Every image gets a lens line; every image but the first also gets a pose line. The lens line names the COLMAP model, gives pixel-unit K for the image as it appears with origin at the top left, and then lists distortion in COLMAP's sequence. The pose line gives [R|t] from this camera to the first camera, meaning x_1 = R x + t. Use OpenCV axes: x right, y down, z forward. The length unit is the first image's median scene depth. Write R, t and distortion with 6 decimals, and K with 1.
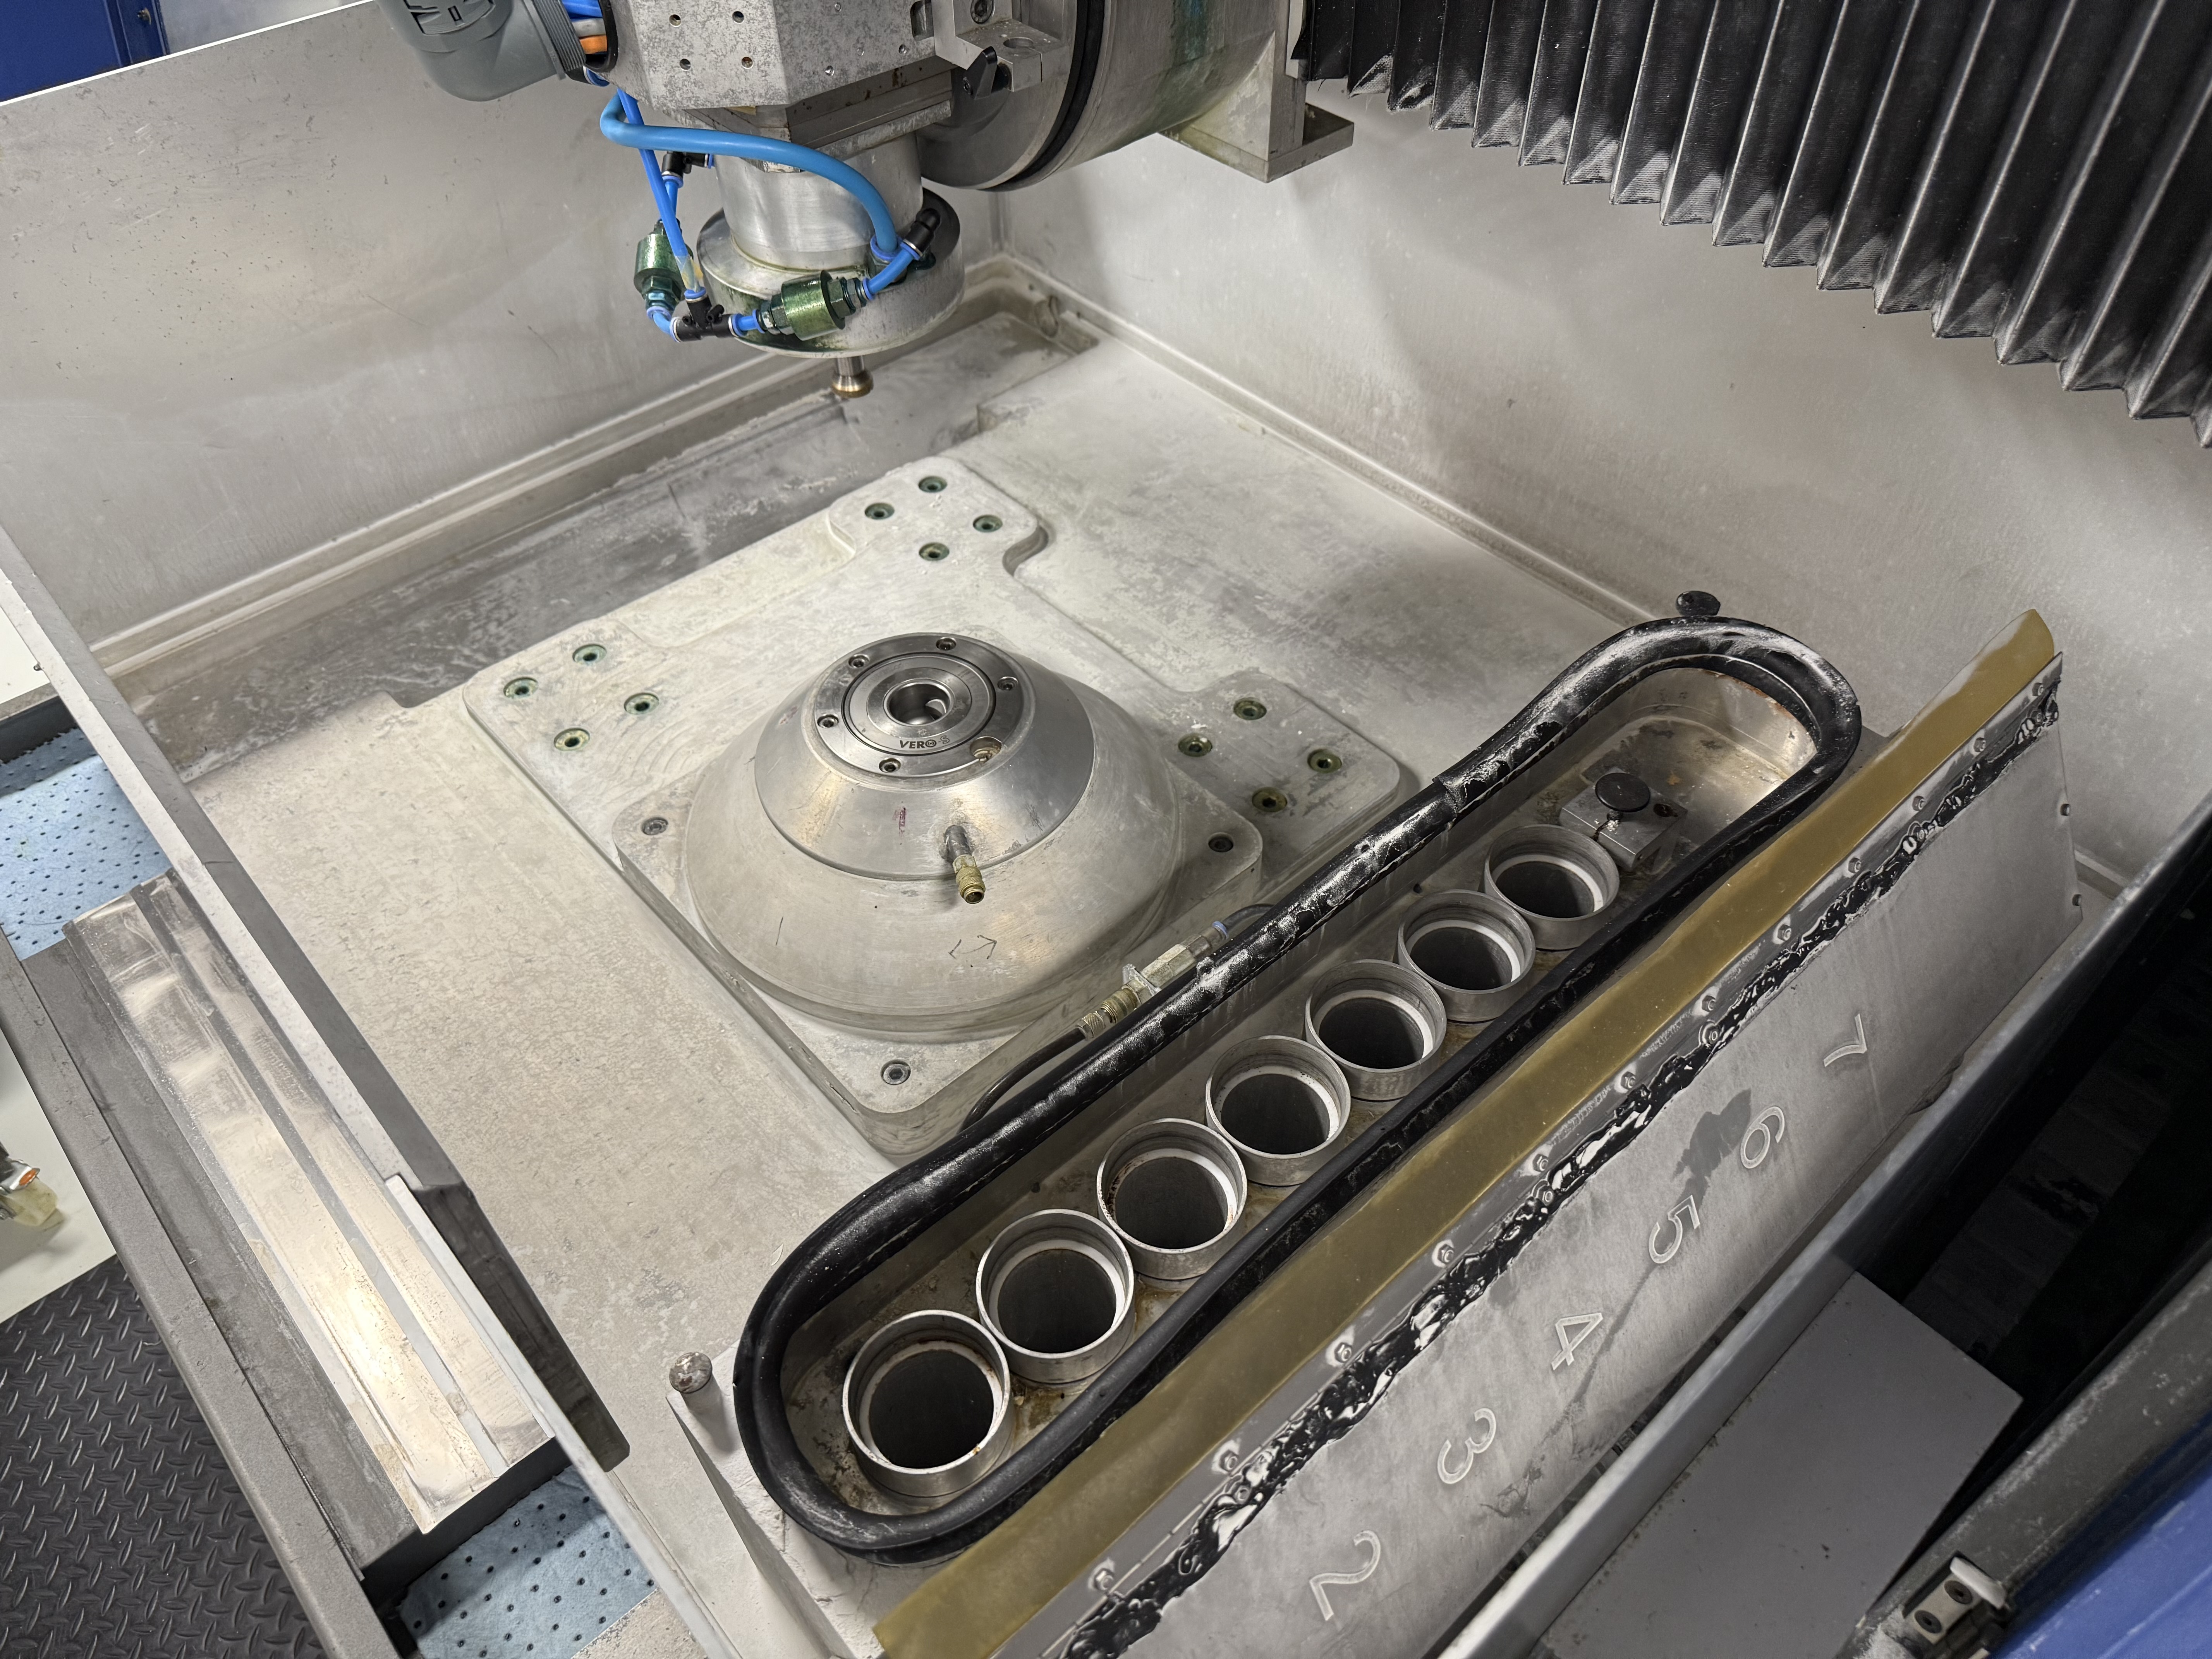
lens RADIAL K [[1571.9, 0, 1106.0], [0, 1571.9, 829.5], [0, 0, 1]] dist [0.127346, -0.198355]
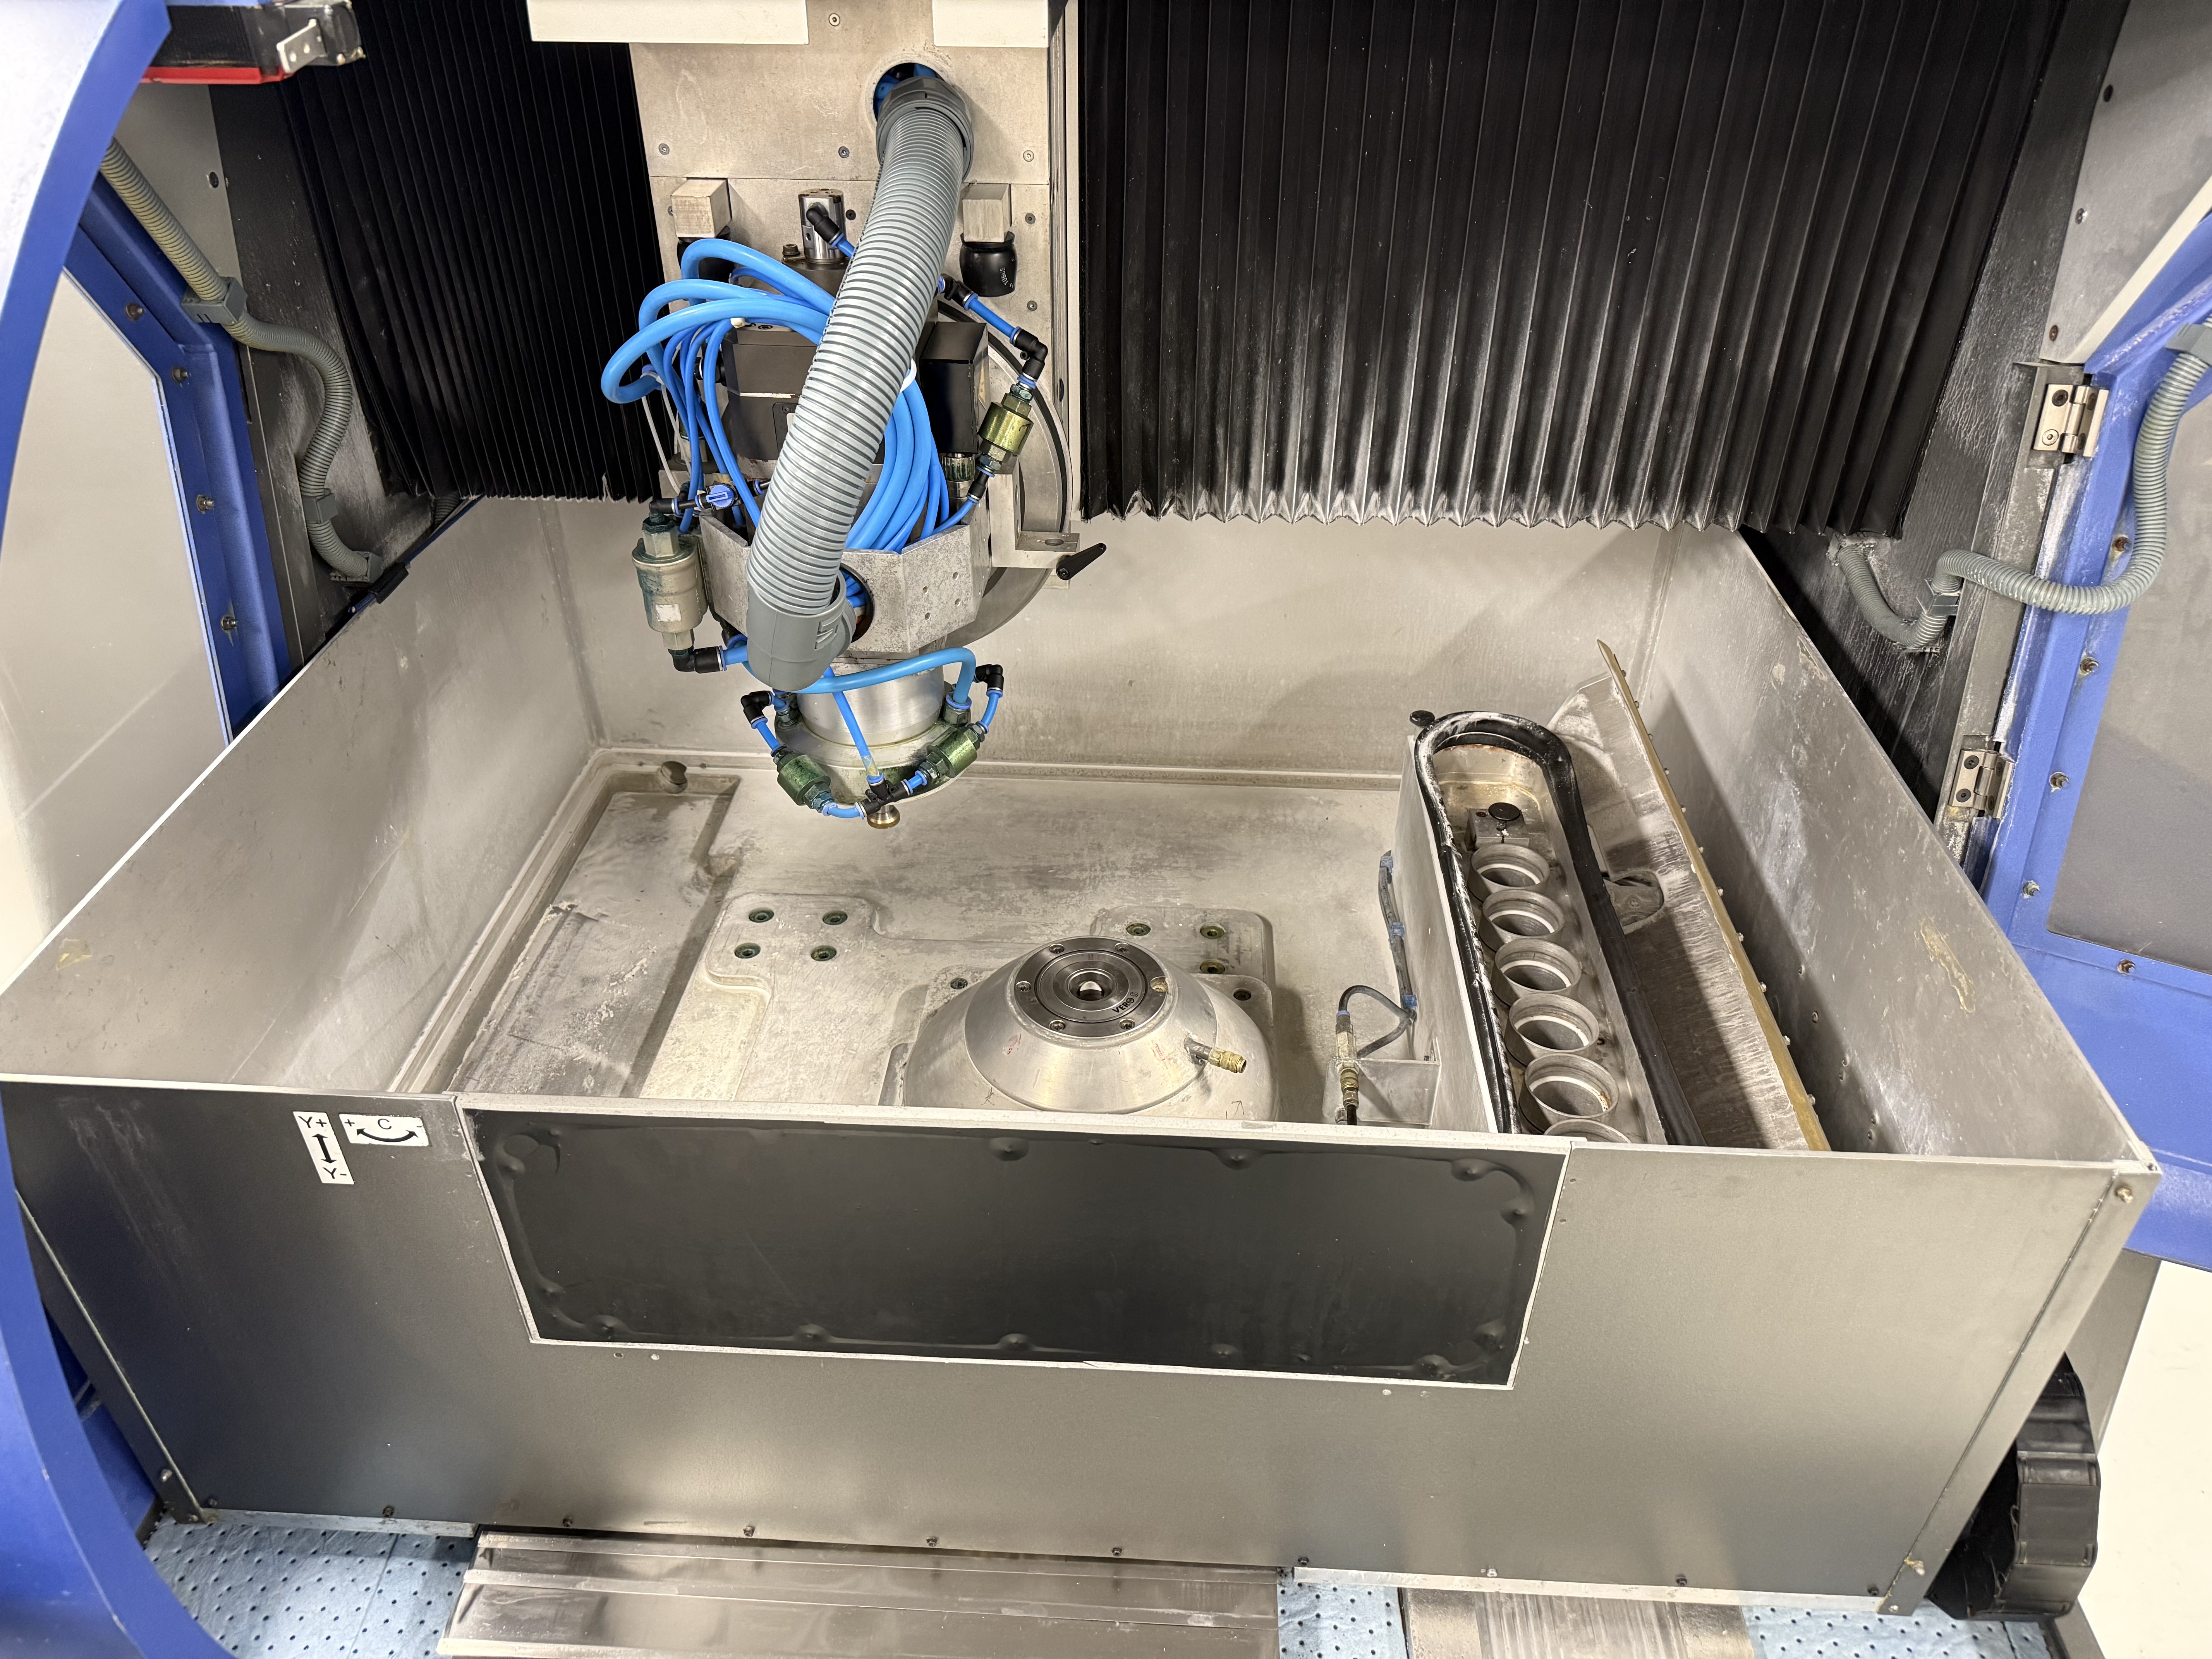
lens RADIAL K [[1571.9, 0, 1106.0], [0, 1571.9, 829.5], [0, 0, 1]] dist [0.127346, -0.198355]
pose [[0.703692, -0.389595, 0.594166, -0.666384], [0.509879, 0.859295, -0.040429, -0.104385], [-0.494813, 0.331402, 0.803326, -0.103194]]
